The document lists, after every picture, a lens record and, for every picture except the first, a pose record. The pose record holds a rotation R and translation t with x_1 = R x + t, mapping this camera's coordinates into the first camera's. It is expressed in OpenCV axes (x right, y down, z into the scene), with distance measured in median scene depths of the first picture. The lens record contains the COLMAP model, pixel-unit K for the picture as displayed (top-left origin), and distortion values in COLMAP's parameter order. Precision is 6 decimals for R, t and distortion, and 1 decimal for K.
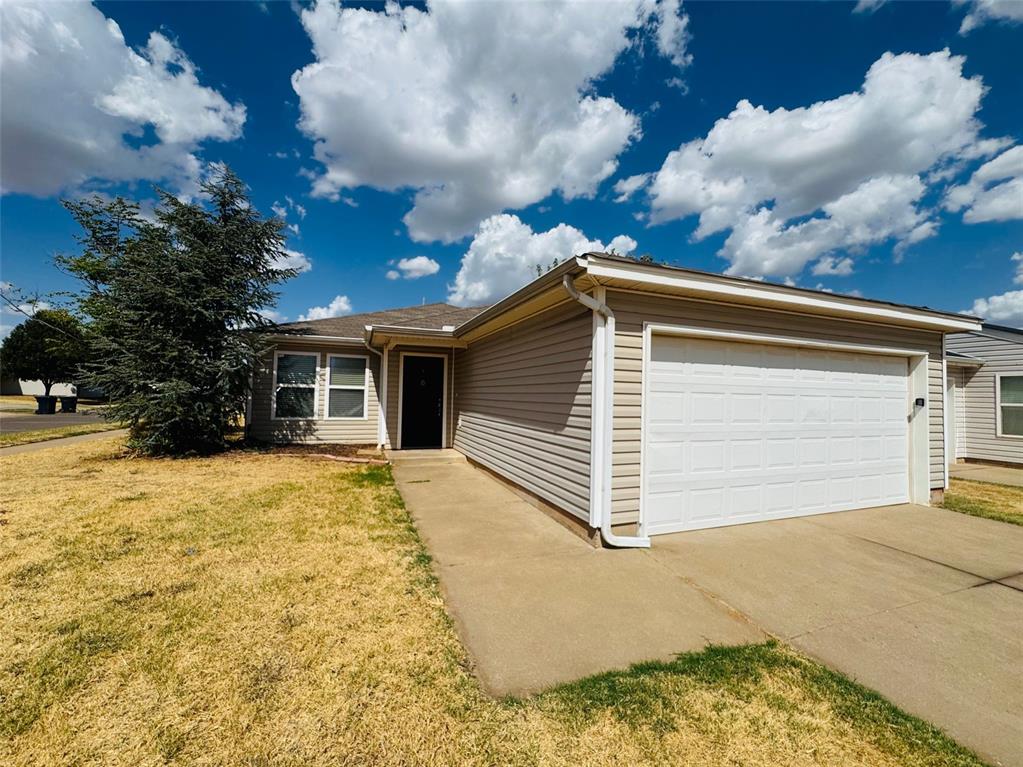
lens RADIAL K [[410.7, 0, 512.9], [0, 410.7, 380.9], [0, 0, 1]] dist [-0.000880, -0.000097]
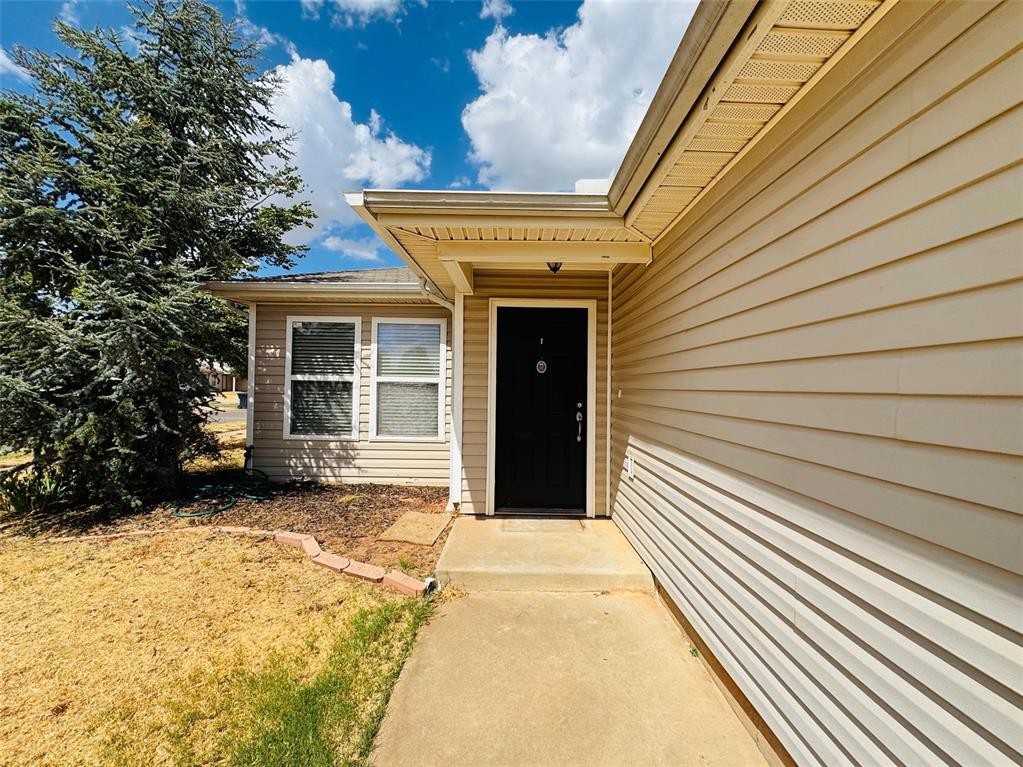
lens RADIAL K [[410.7, 0, 512.9], [0, 410.7, 380.9], [0, 0, 1]] dist [-0.000880, -0.000097]
pose [[0.929304, -0.013309, -0.369076, -0.083008], [0.019454, 0.999727, 0.012931, 0.013543], [0.368803, -0.019197, 0.929309, 0.573409]]
